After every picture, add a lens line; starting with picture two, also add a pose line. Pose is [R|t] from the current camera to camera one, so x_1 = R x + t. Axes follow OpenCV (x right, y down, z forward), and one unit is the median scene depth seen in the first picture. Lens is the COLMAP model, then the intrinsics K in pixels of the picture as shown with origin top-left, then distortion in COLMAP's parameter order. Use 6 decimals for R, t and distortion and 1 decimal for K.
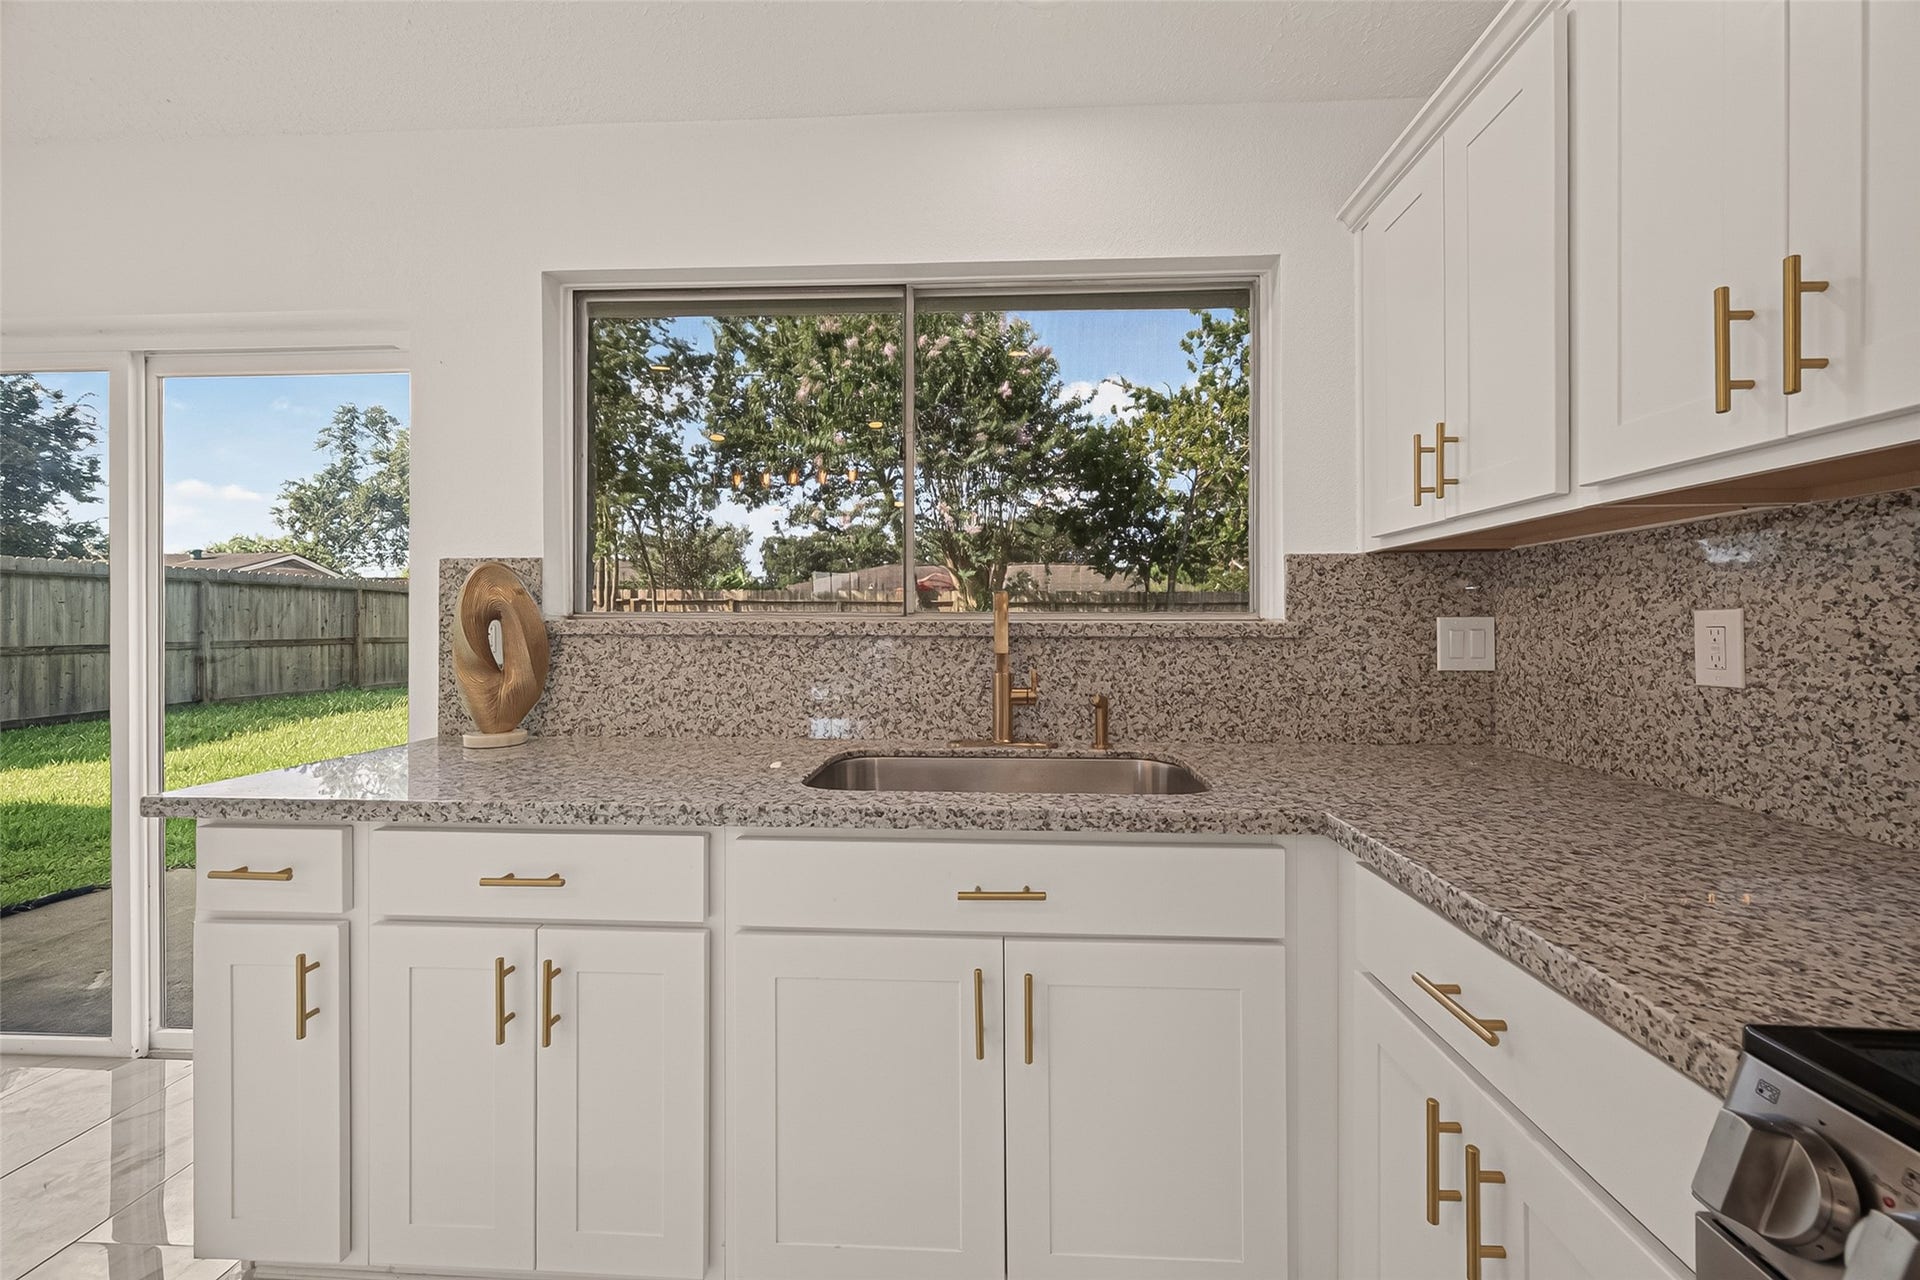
lens RADIAL K [[746.7, 0, 973.6], [0, 746.7, 625.7], [0, 0, 1]] dist [0.007160, -0.000568]
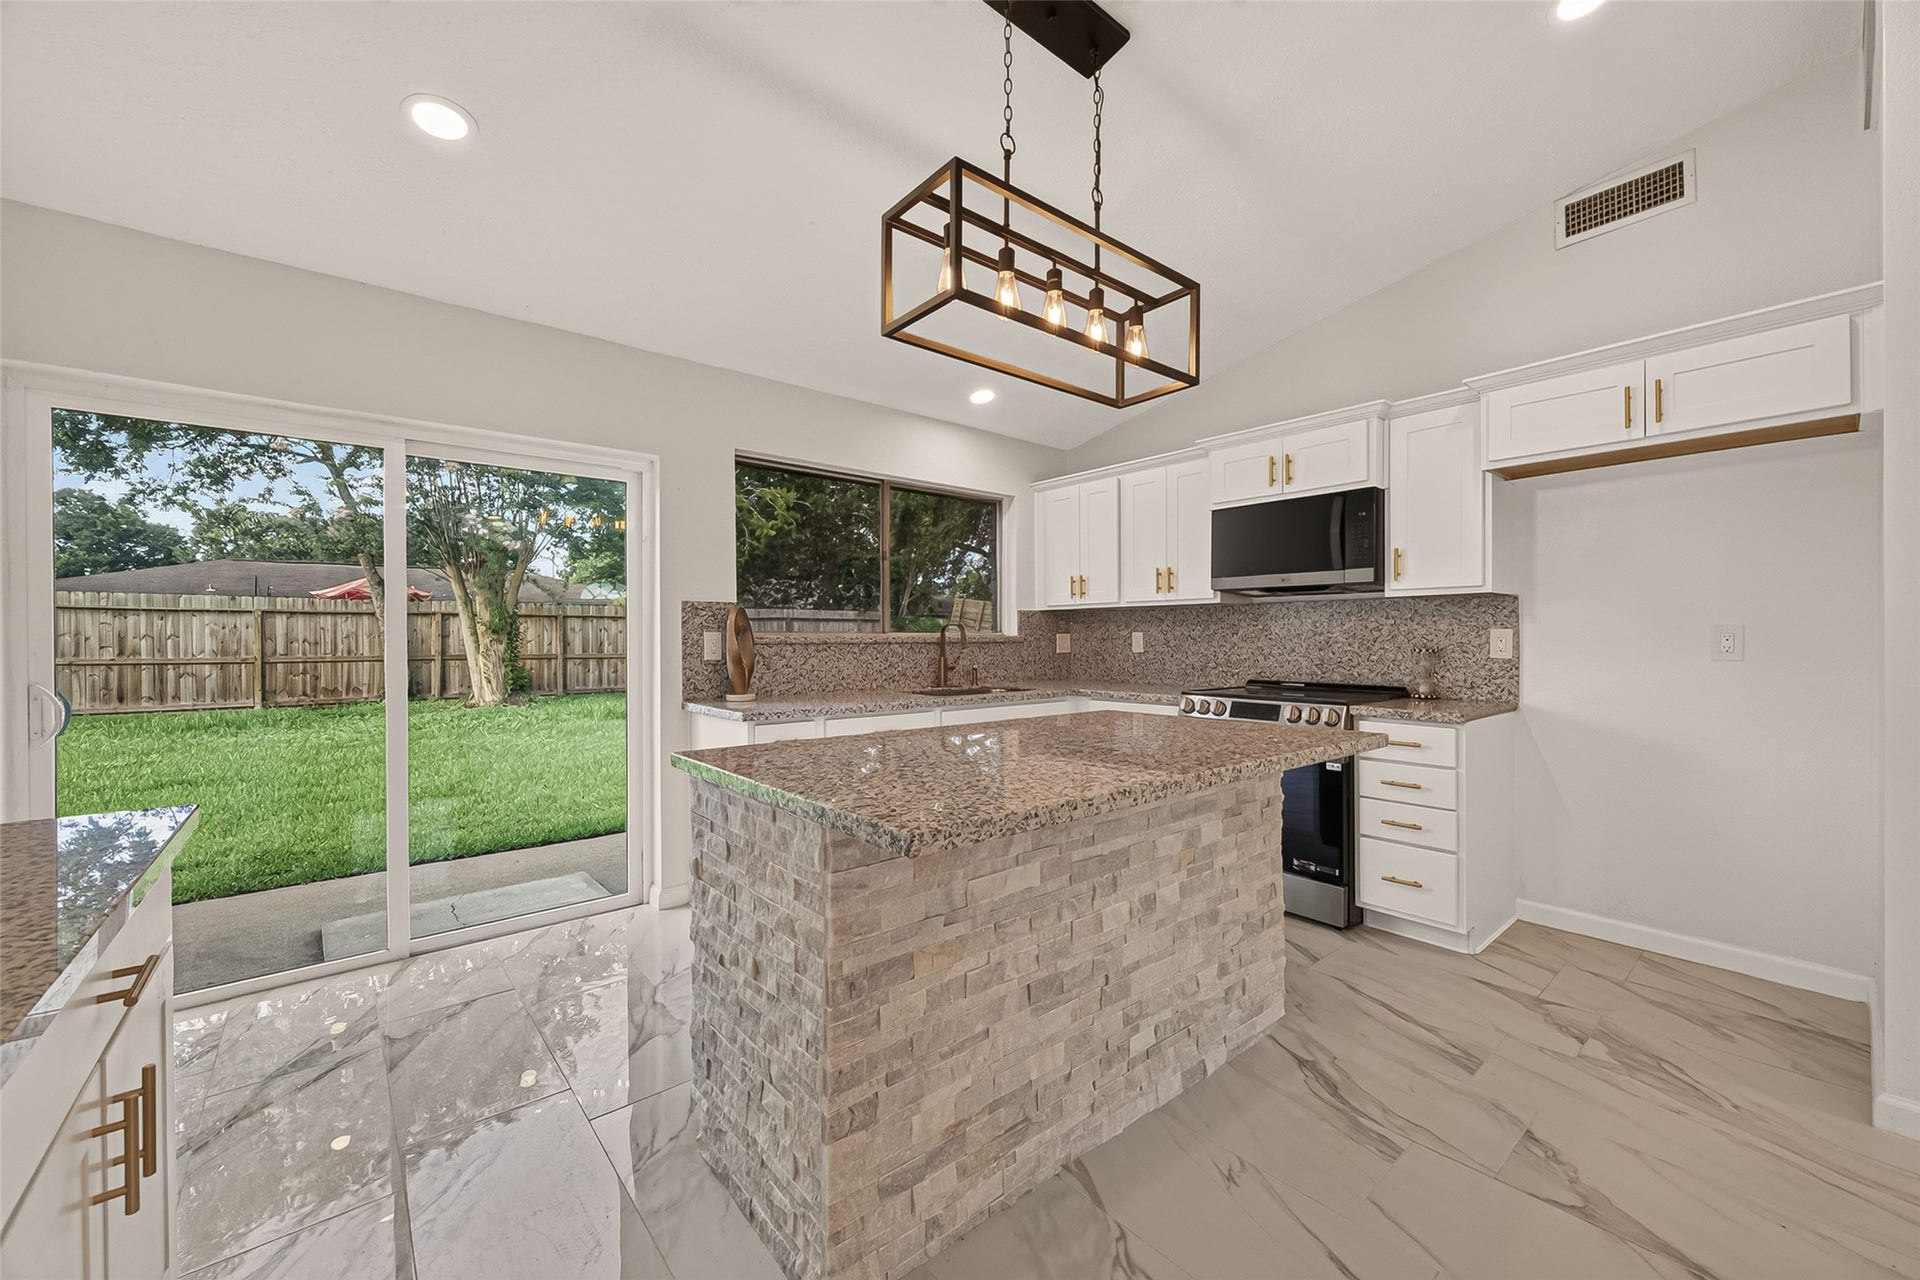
lens RADIAL K [[746.7, 0, 956.7], [0, 746.7, 638.3], [0, 0, 1]] dist [0.007160, -0.000568]
pose [[0.737618, -0.005529, 0.675196, -1.547997], [0.006048, 0.999980, 0.001582, -0.001987], [-0.675191, 0.002916, 0.737637, -0.811938]]
